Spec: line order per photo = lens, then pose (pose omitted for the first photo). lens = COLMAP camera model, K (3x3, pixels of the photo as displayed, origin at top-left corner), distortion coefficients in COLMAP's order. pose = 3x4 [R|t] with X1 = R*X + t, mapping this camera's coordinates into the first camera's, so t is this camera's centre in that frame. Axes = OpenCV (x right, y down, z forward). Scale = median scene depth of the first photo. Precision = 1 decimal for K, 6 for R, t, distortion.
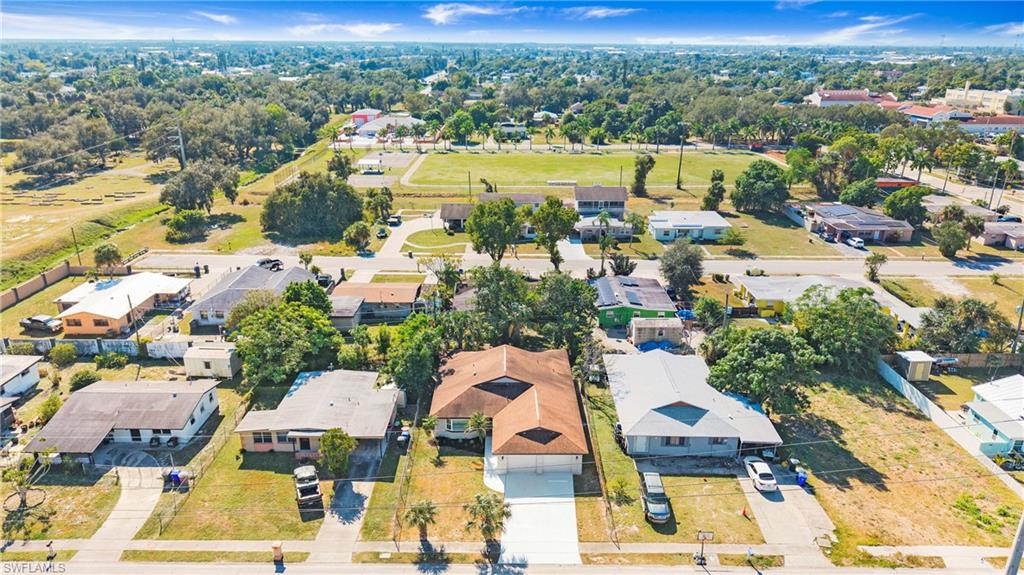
lens RADIAL K [[686.2, 0, 513.0], [0, 686.2, 294.5], [0, 0, 1]] dist [0.037559, -0.040601]
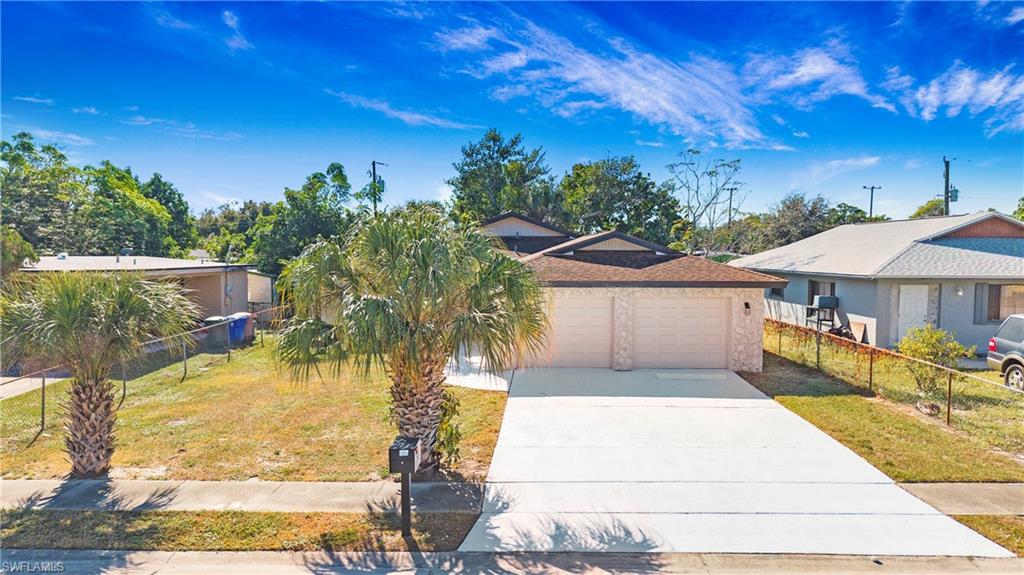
lens RADIAL K [[686.2, 0, 513.0], [0, 686.2, 294.5], [0, 0, 1]] dist [0.037559, -0.040601]
pose [[0.999909, -0.001109, -0.013472, -0.006388], [-0.002870, 0.956487, -0.291759, 0.297896], [0.013210, 0.291771, 0.956397, 0.655718]]
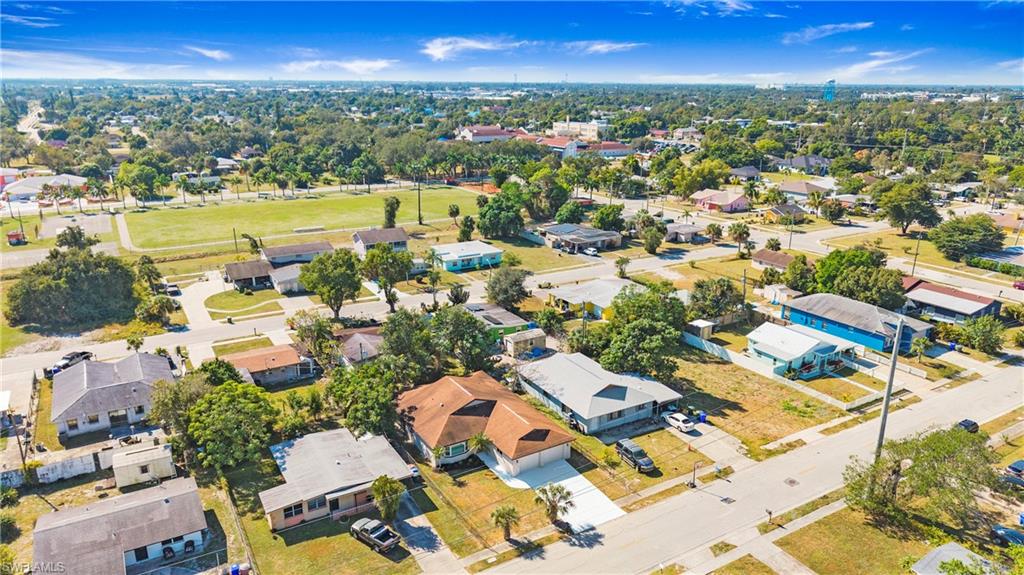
lens RADIAL K [[686.2, 0, 513.0], [0, 686.2, 294.5], [0, 0, 1]] dist [0.037559, -0.040601]
pose [[0.857312, -0.154532, 0.491056, -0.522472], [0.176999, 0.984211, 0.000709, -0.046501], [-0.483412, 0.086309, 0.871128, -0.058601]]
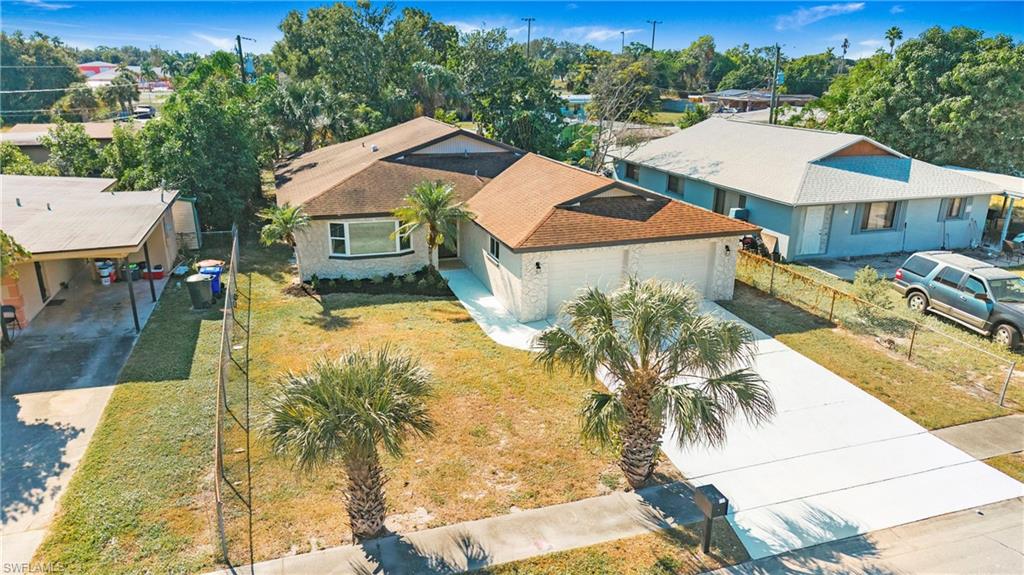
lens RADIAL K [[686.2, 0, 513.0], [0, 686.2, 294.5], [0, 0, 1]] dist [0.037559, -0.040601]
pose [[0.949852, -0.096137, 0.297556, -0.118041], [0.105762, 0.994256, -0.016381, 0.237166], [-0.294272, 0.047030, 0.954564, 0.635117]]
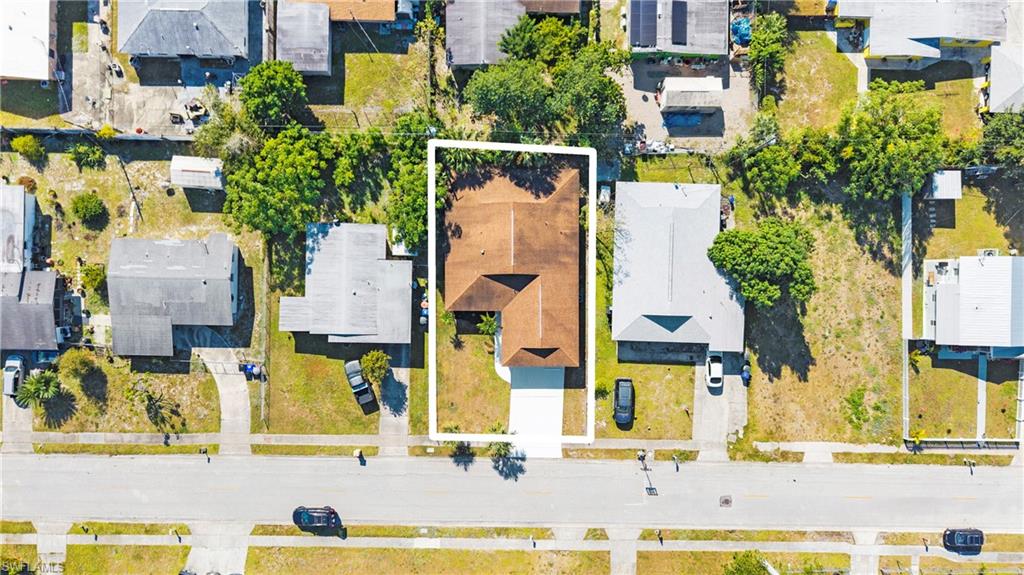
lens RADIAL K [[686.2, 0, 513.0], [0, 686.2, 294.5], [0, 0, 1]] dist [0.037559, -0.040601]
pose [[0.999788, 0.015304, 0.013792, -0.026618], [-0.018212, 0.343691, 0.938906, -0.892893], [0.009629, -0.938958, 0.343896, 0.640319]]
